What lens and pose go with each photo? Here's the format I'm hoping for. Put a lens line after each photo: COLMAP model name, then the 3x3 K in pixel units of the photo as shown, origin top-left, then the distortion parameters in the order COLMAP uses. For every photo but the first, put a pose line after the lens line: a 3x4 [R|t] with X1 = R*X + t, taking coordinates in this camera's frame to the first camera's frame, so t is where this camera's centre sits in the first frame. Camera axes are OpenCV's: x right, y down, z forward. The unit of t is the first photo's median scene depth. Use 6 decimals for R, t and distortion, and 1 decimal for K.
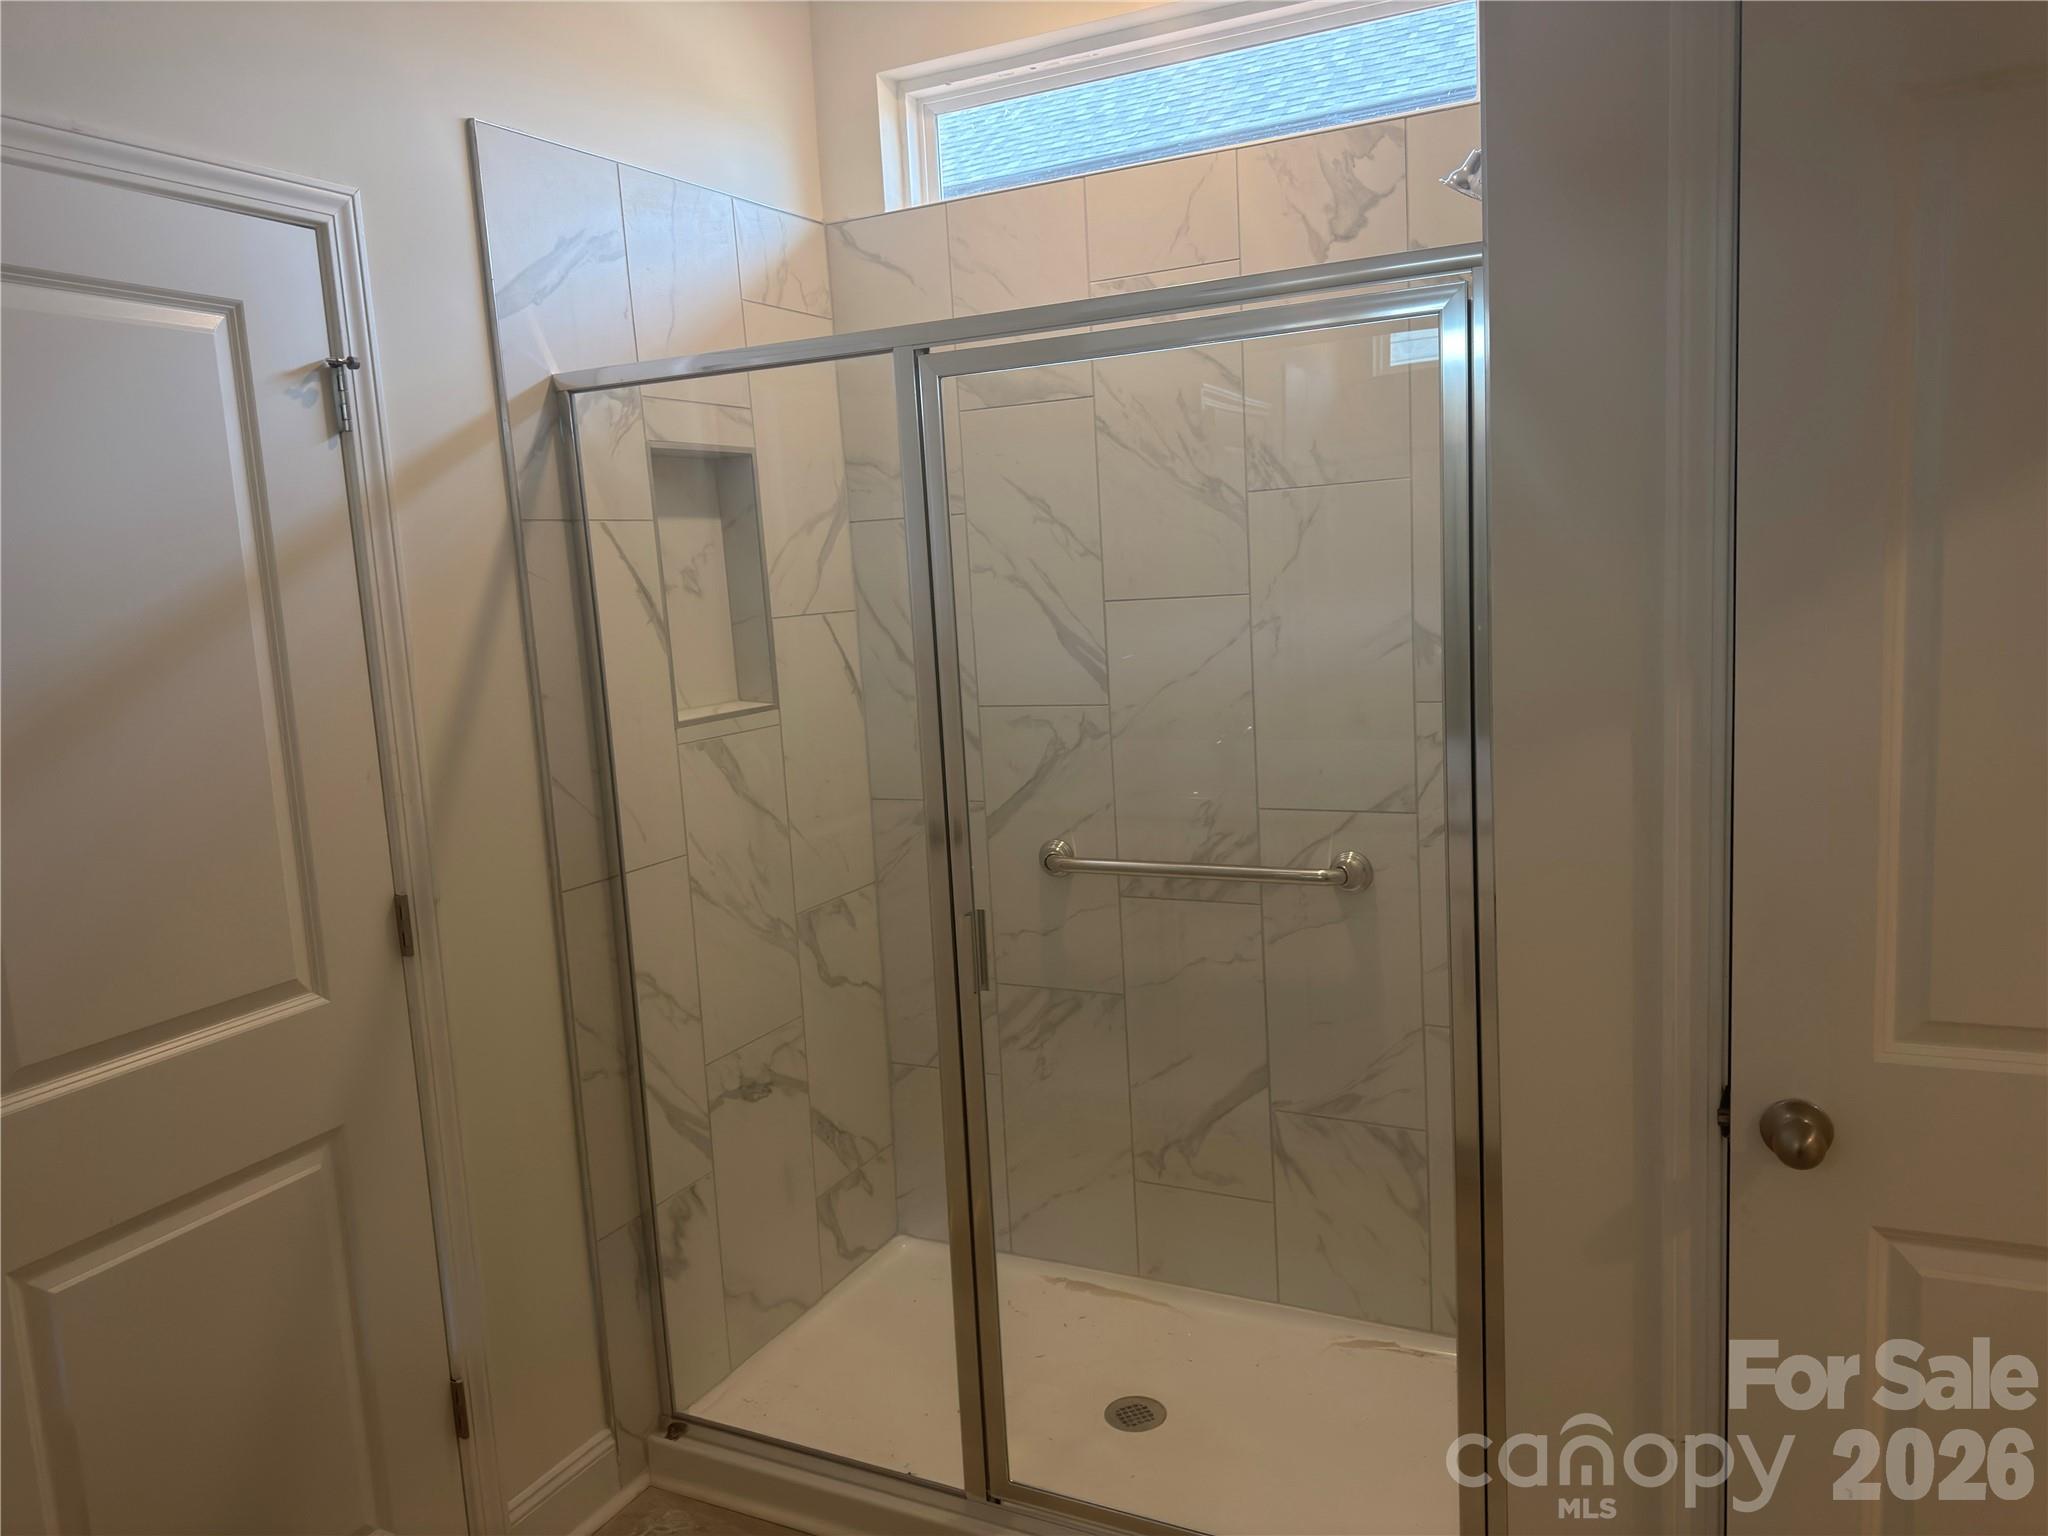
lens RADIAL K [[1438.7, 0, 1047.0], [0, 1438.7, 756.0], [0, 0, 1]] dist [0.109651, -0.183889]
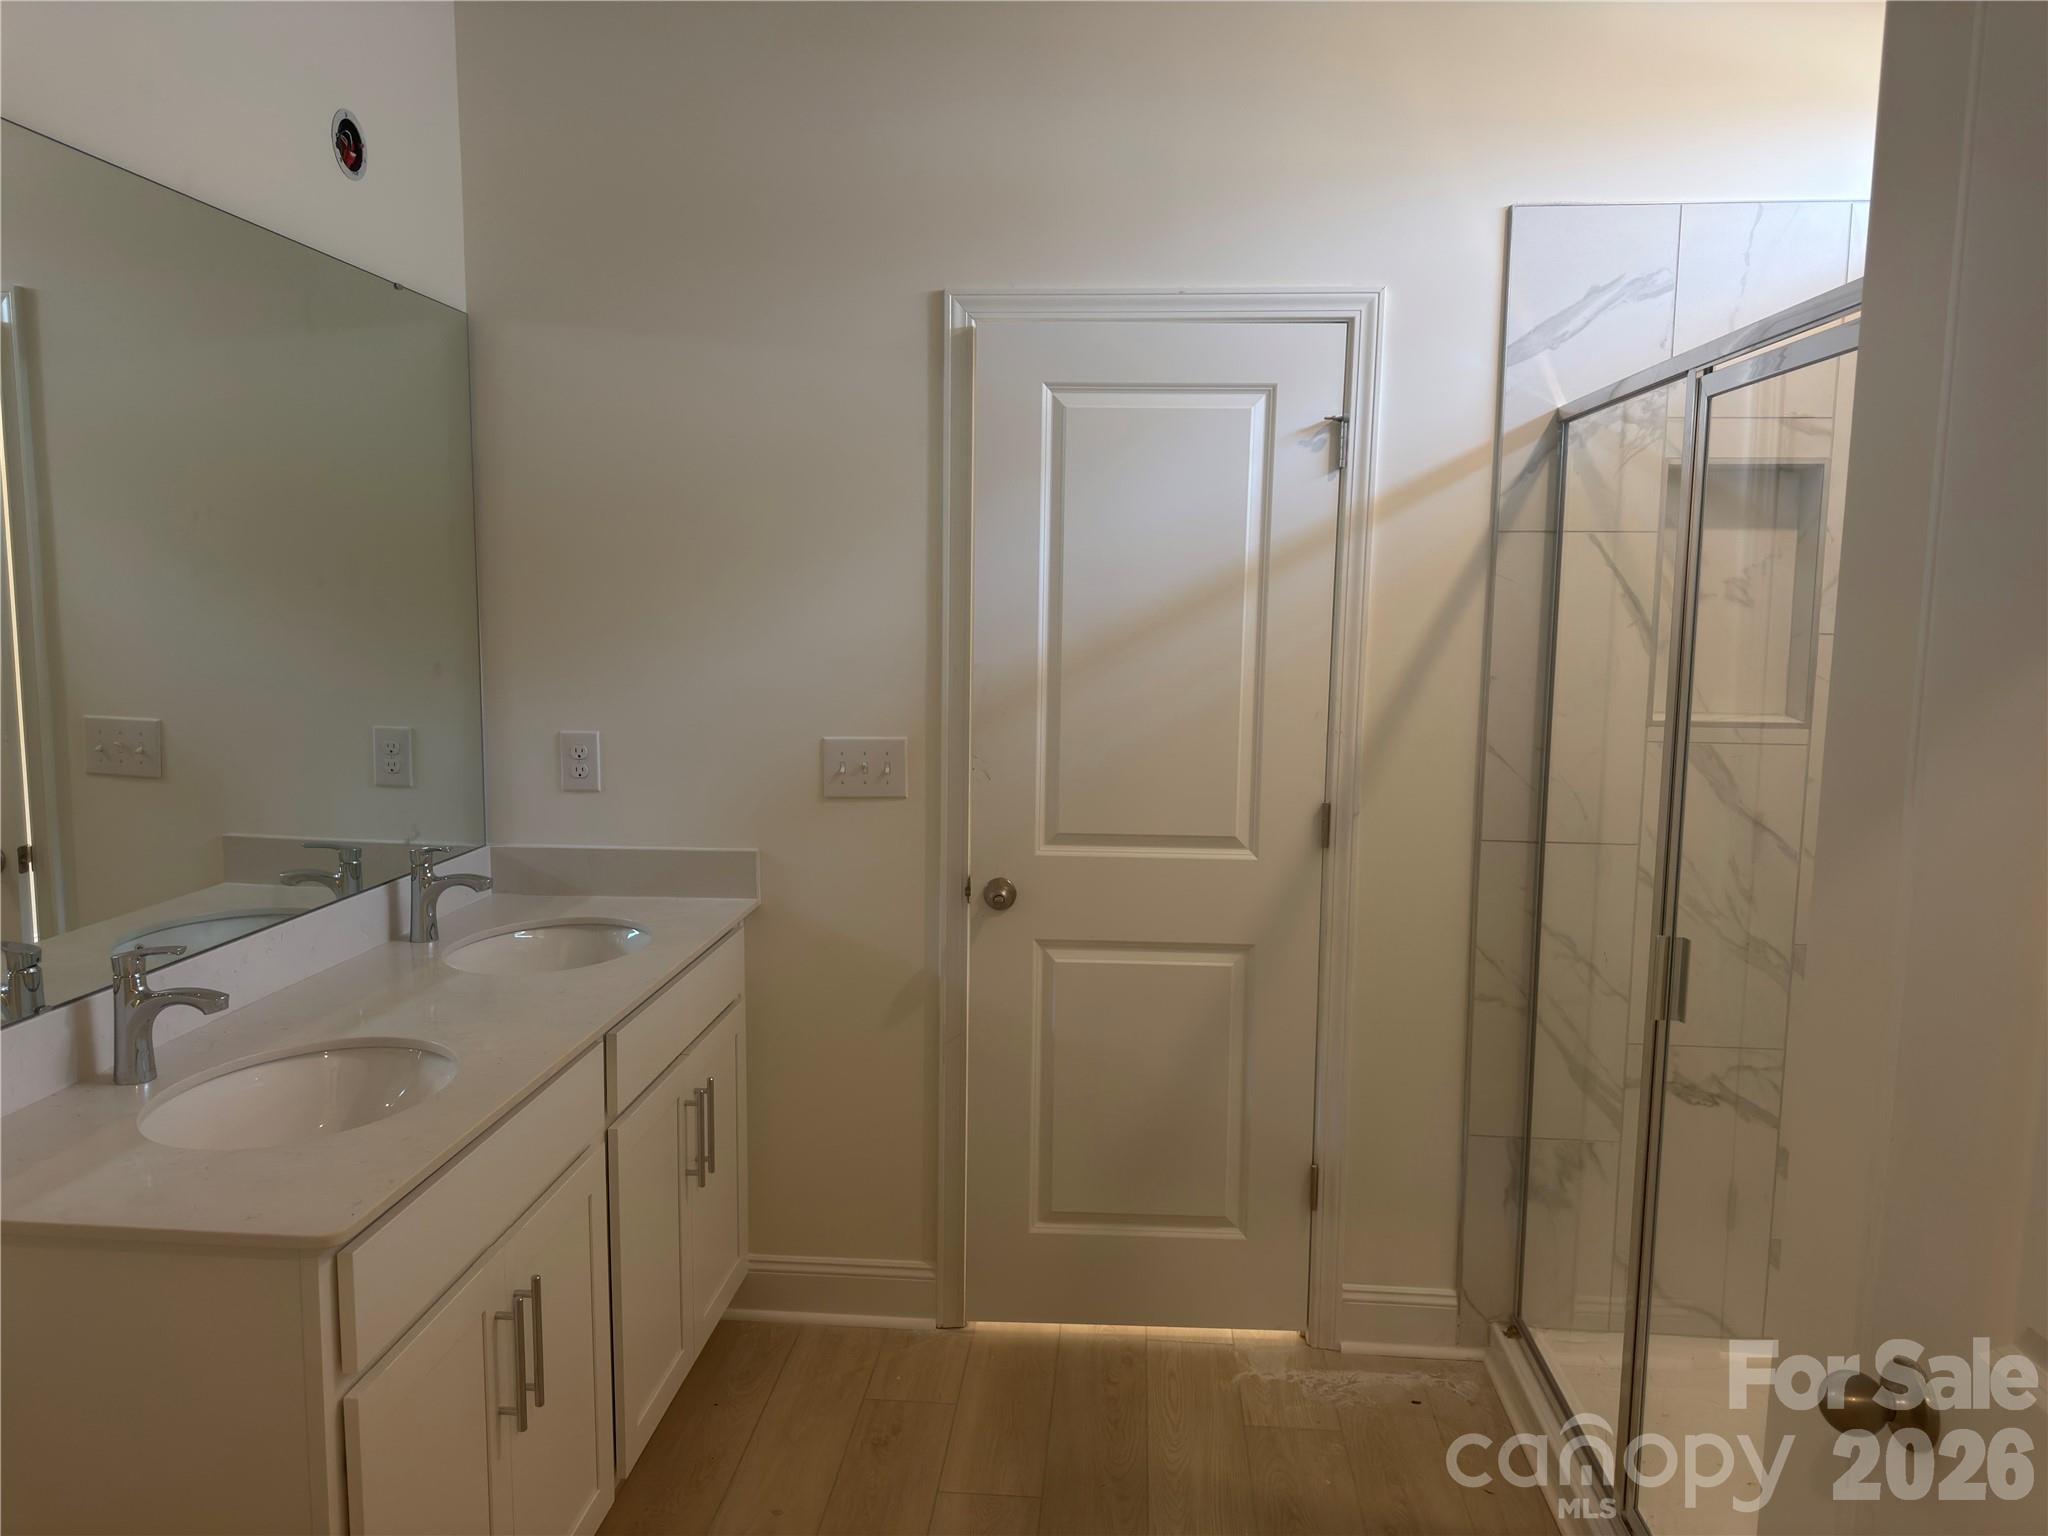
lens RADIAL K [[1433.2, 0, 1024.0], [0, 1433.2, 768.0], [0, 0, 1]] dist [0.063710, -0.078592]
pose [[0.367315, 0.171828, -0.914087, 0.624777], [-0.157161, 0.980122, 0.121087, -0.051456], [0.916723, 0.099182, 0.387018, 0.187056]]
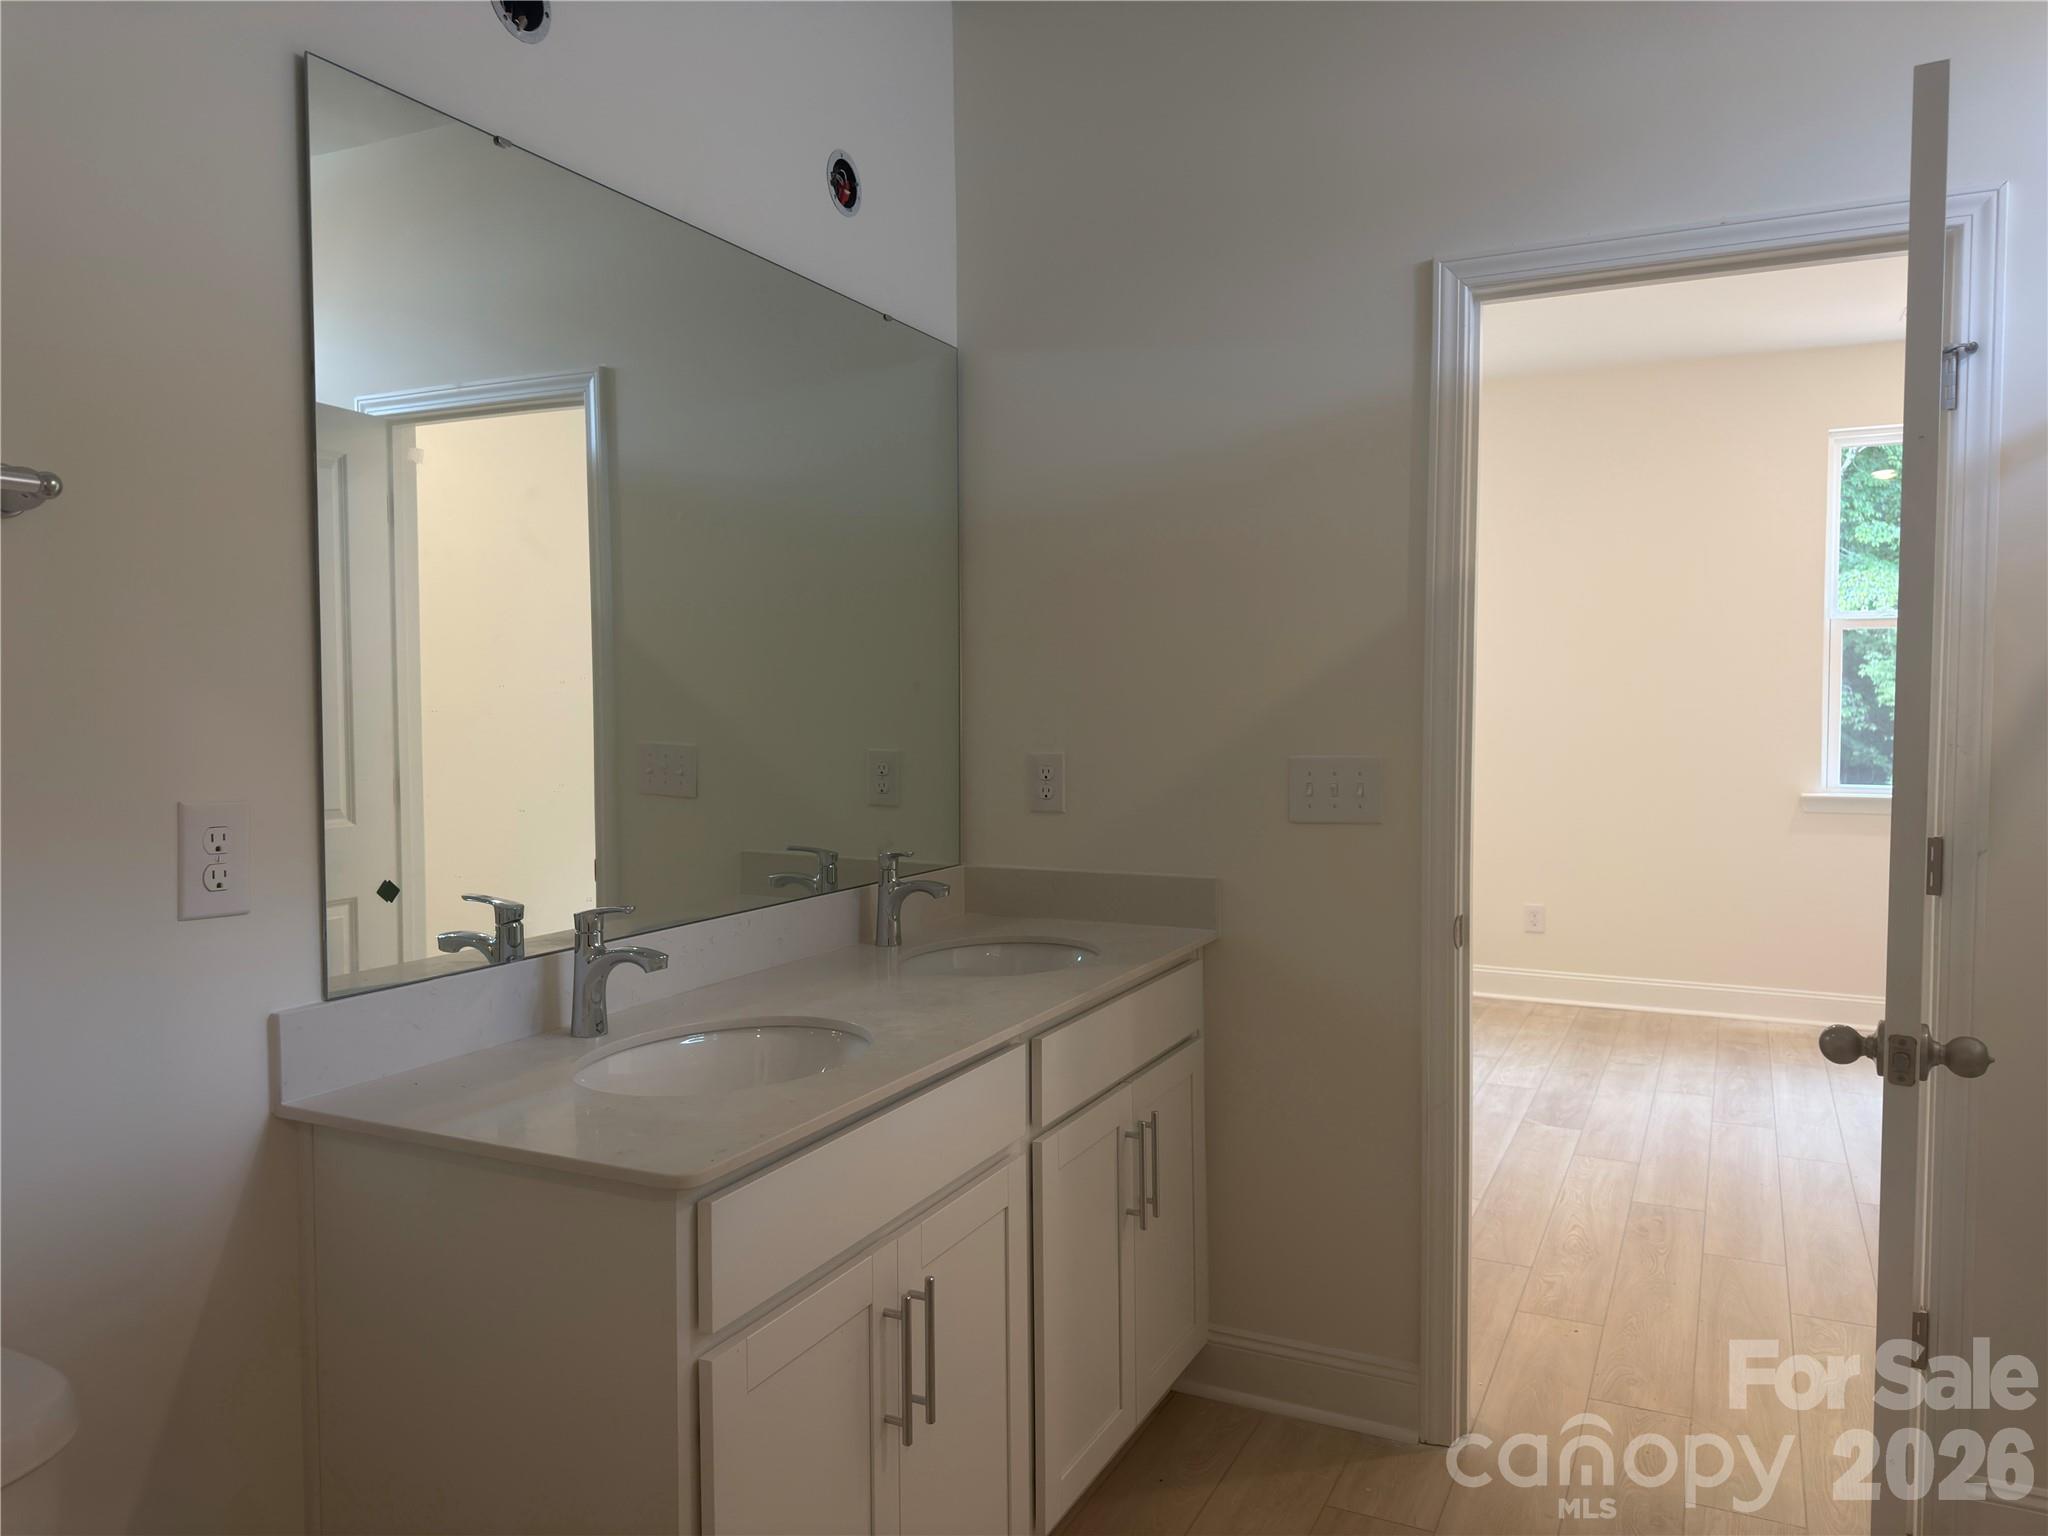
lens RADIAL K [[1433.2, 0, 1024.0], [0, 1433.2, 768.0], [0, 0, 1]] dist [0.063710, -0.078592]
pose [[0.001887, 0.105933, -0.994371, 0.555550], [-0.130676, 0.985873, 0.104780, 0.019079], [0.991423, 0.129743, 0.015703, 0.280075]]
